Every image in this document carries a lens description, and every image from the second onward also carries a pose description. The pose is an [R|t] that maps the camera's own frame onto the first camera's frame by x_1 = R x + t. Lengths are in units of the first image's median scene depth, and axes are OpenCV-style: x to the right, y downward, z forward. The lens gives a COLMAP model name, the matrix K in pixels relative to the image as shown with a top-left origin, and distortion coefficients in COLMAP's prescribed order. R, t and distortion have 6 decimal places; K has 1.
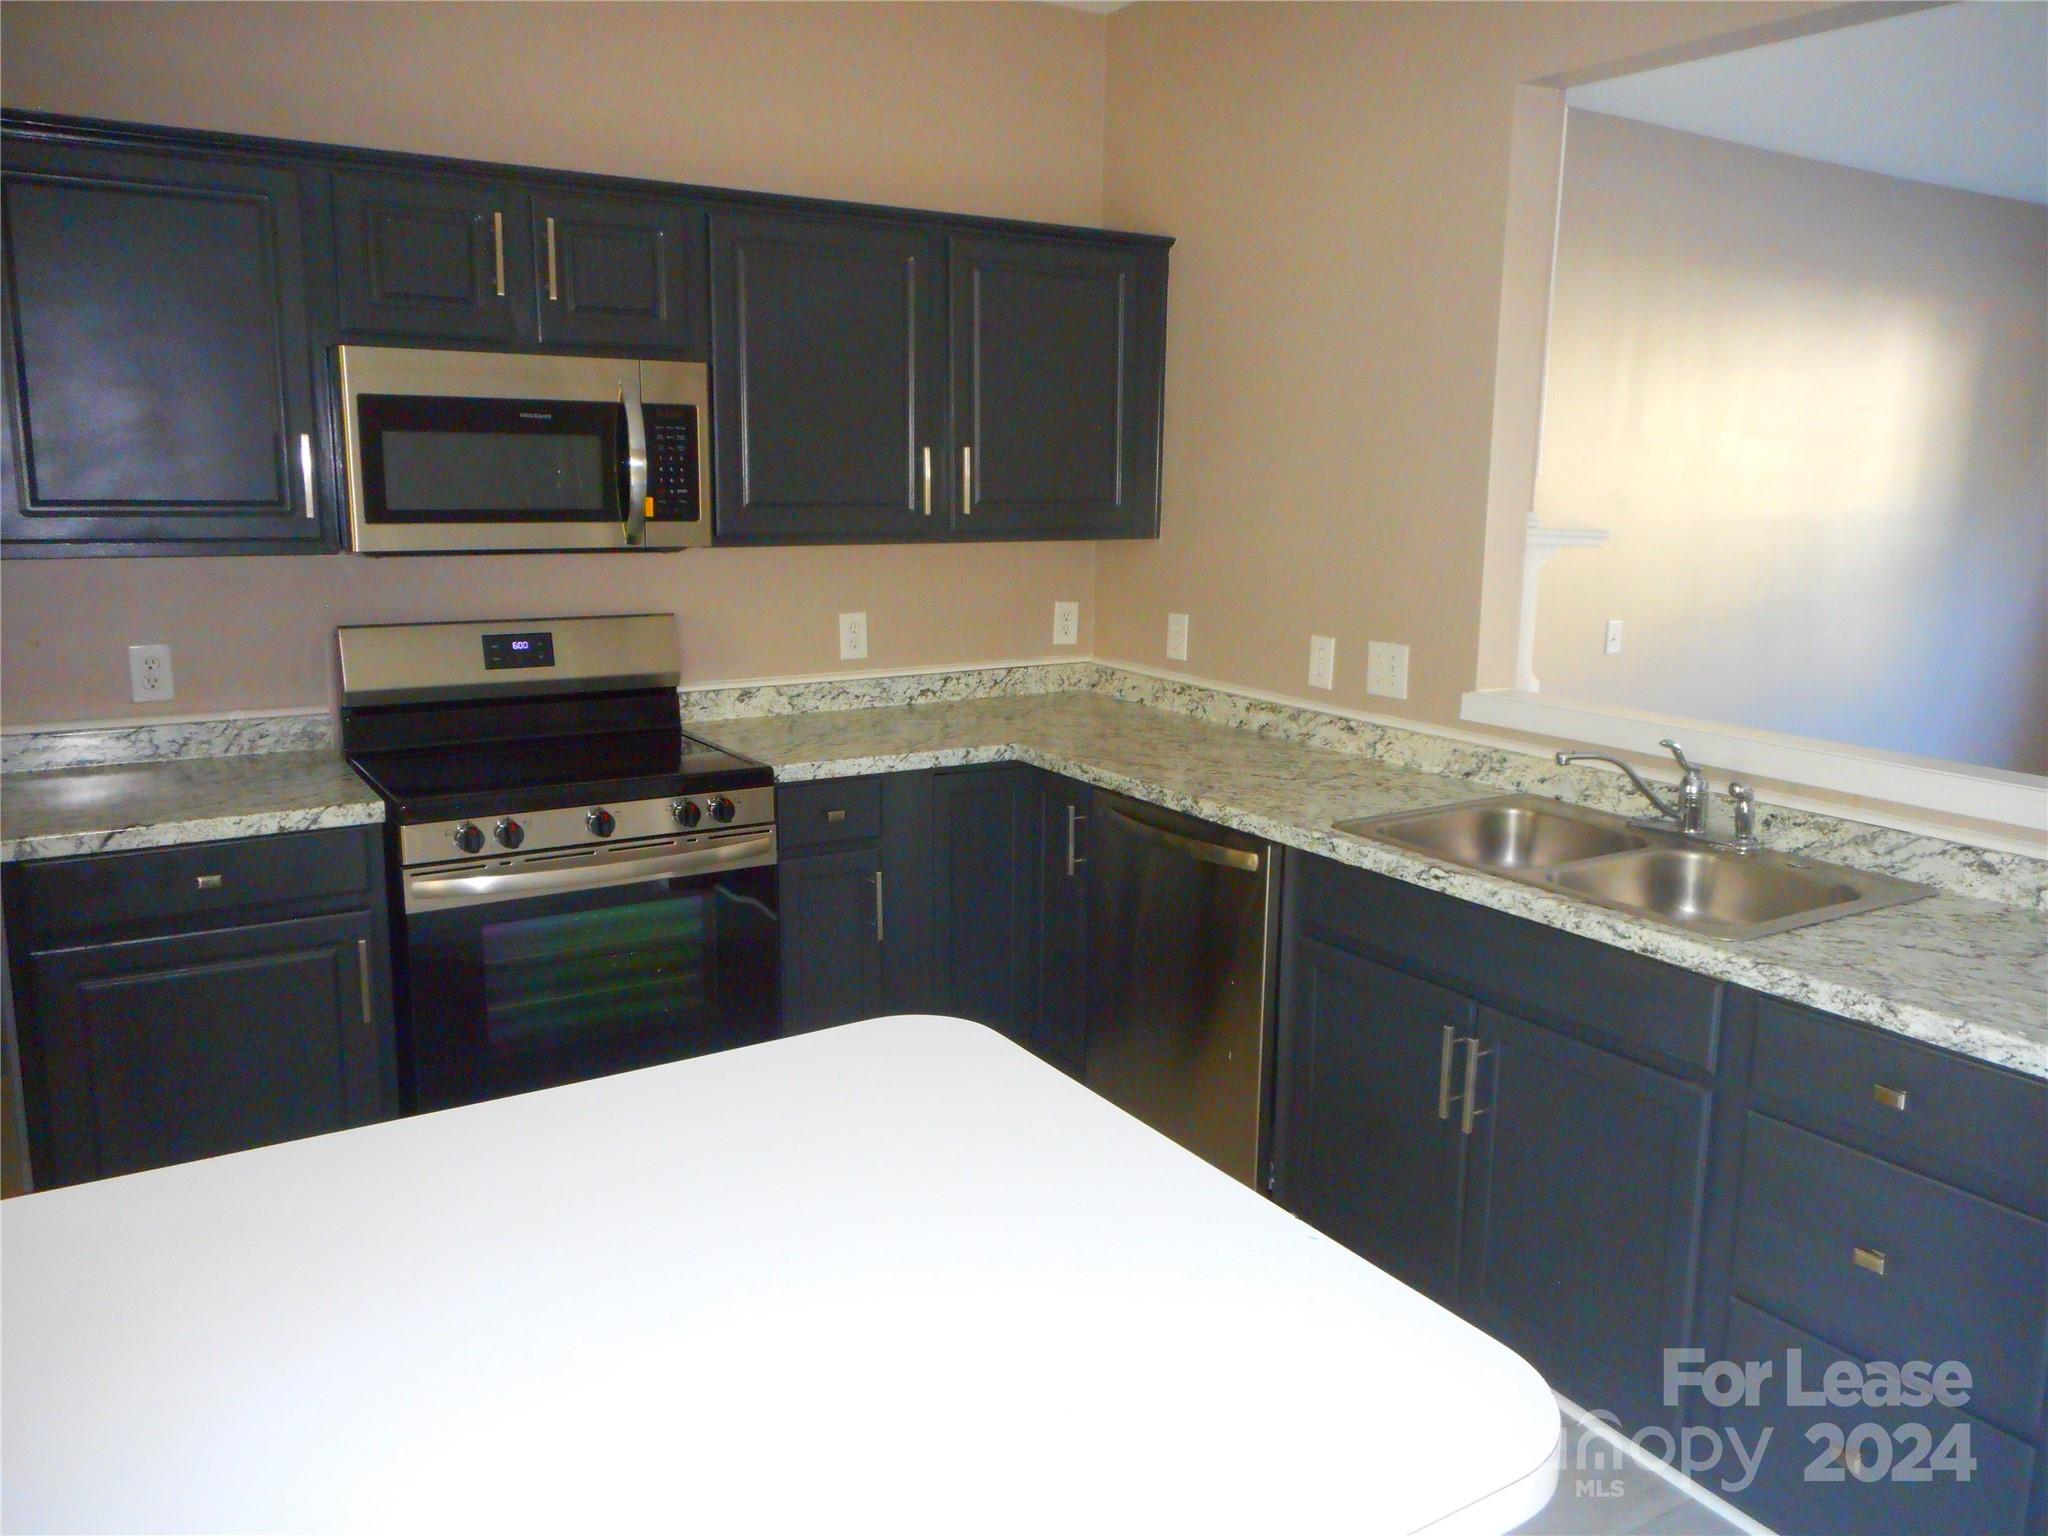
lens RADIAL K [[1550.4, 0, 1012.9], [0, 1550.4, 763.1], [0, 0, 1]] dist [0.012775, -0.003662]
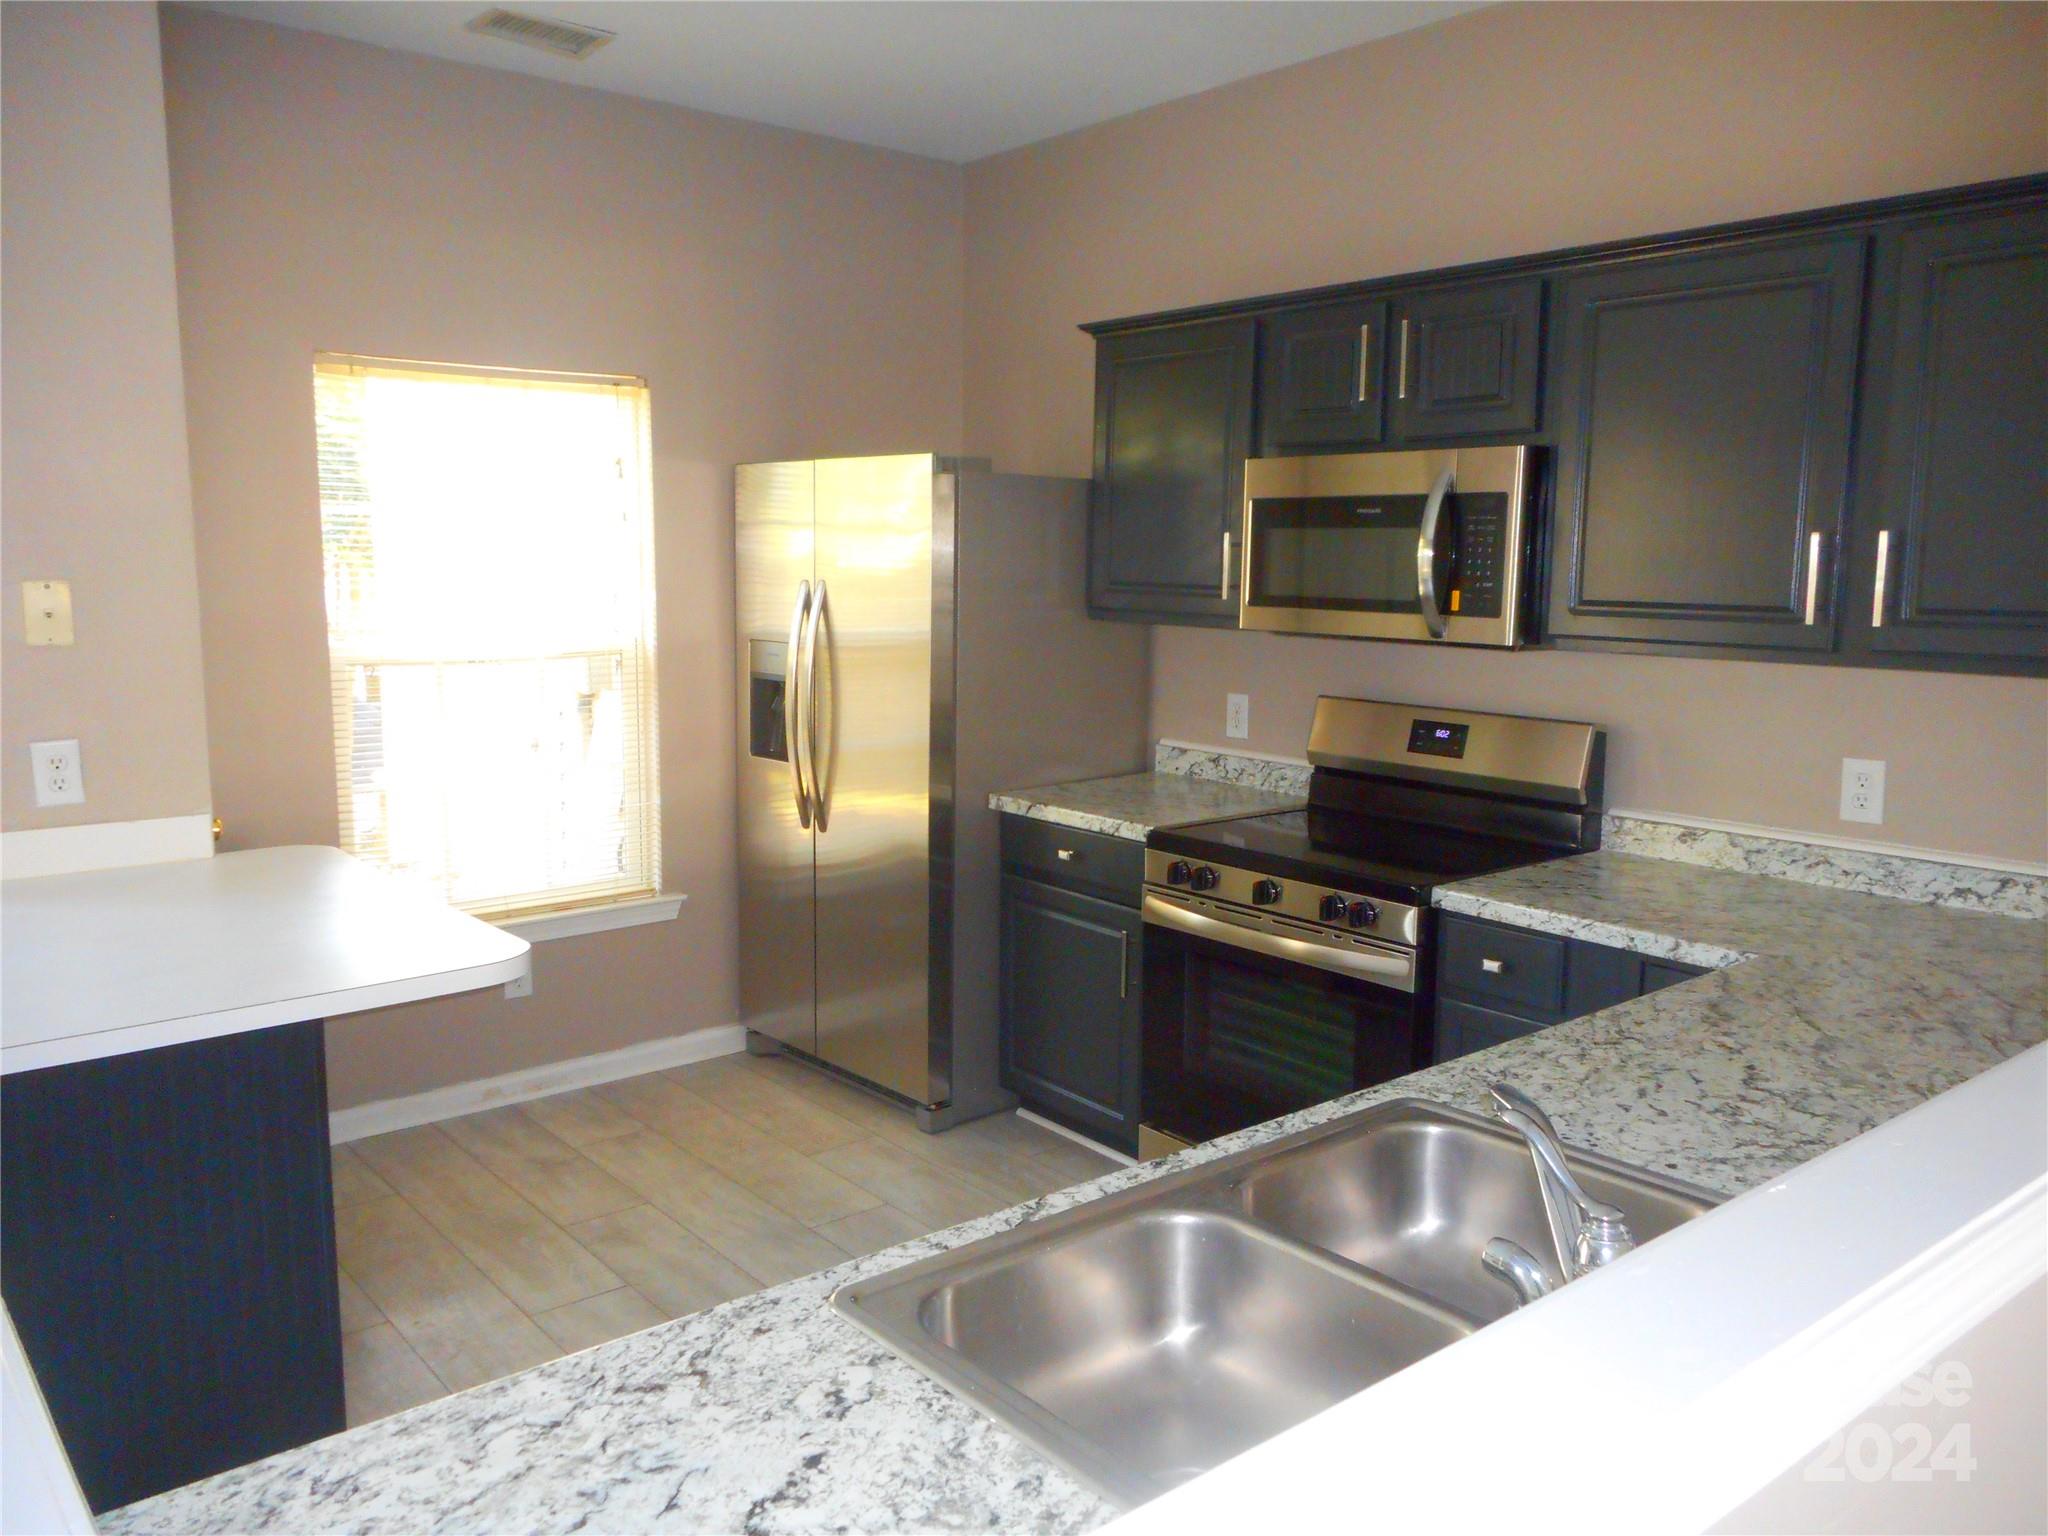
lens RADIAL K [[1550.4, 0, 1031.9], [0, 1550.4, 754.5], [0, 0, 1]] dist [0.012775, -0.003662]
pose [[0.145692, 0.121229, -0.981874, 0.645882], [-0.196165, 0.976299, 0.091433, -0.103267], [0.969687, 0.179289, 0.166020, 0.575719]]
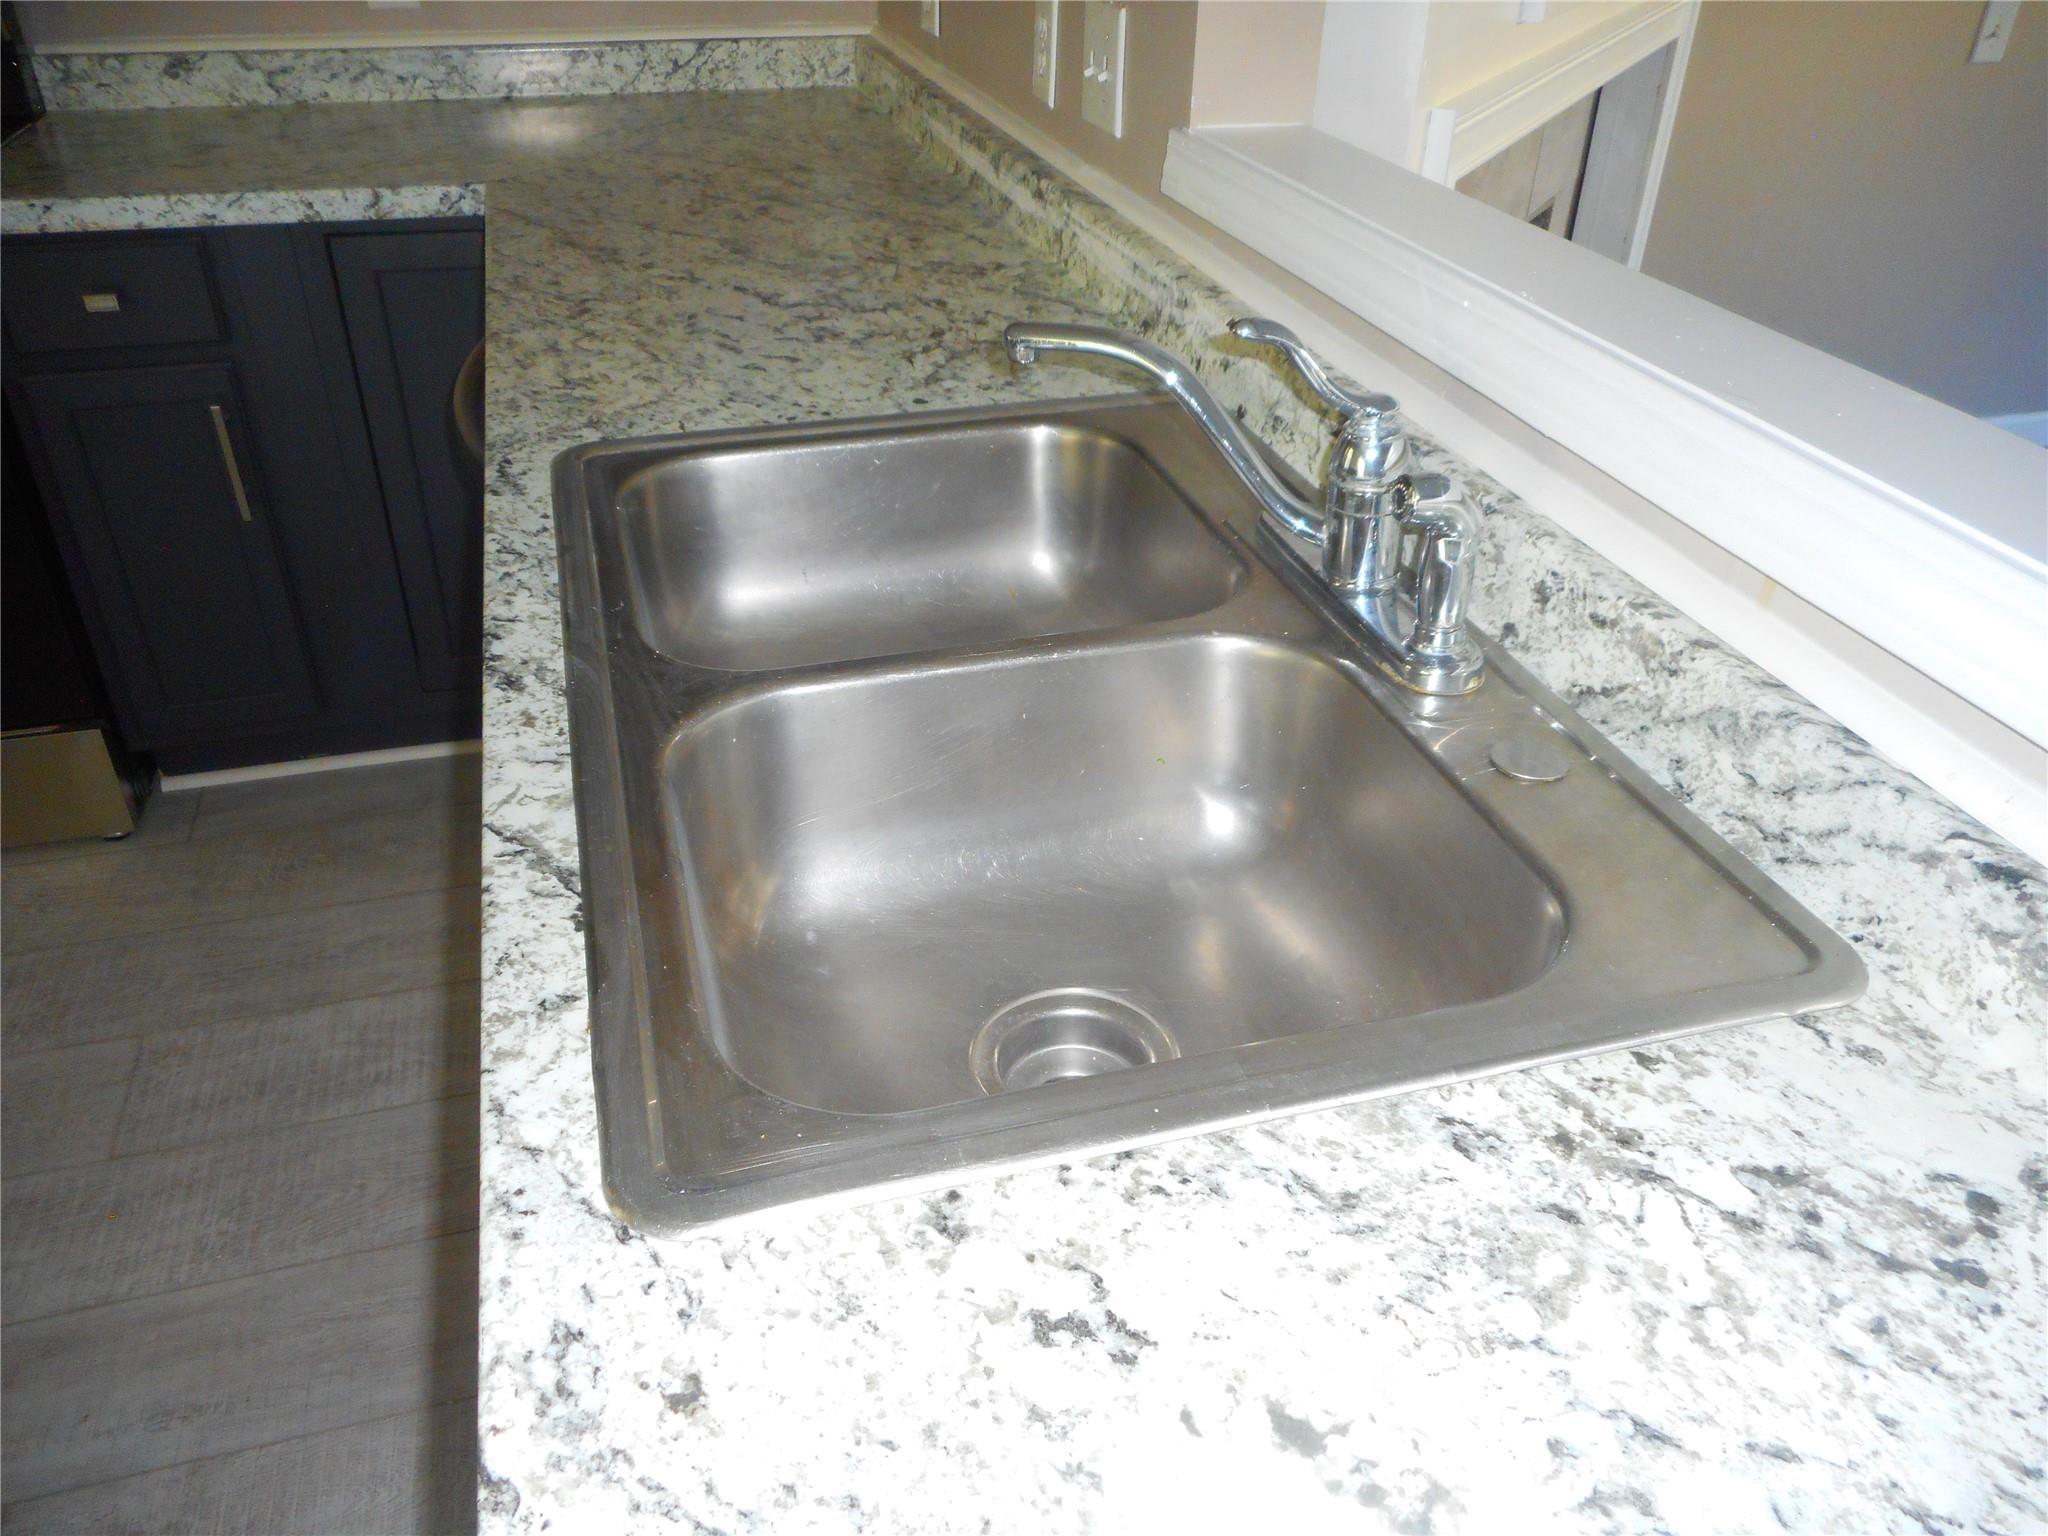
lens RADIAL K [[1550.4, 0, 1012.4], [0, 1550.4, 778.8], [0, 0, 1]] dist [0.012775, -0.003662]
pose [[0.963035, 0.147853, -0.225174, 0.349144], [-0.055322, 0.926644, 0.371846, -0.033617], [0.263635, -0.345644, 0.900570, 0.497596]]
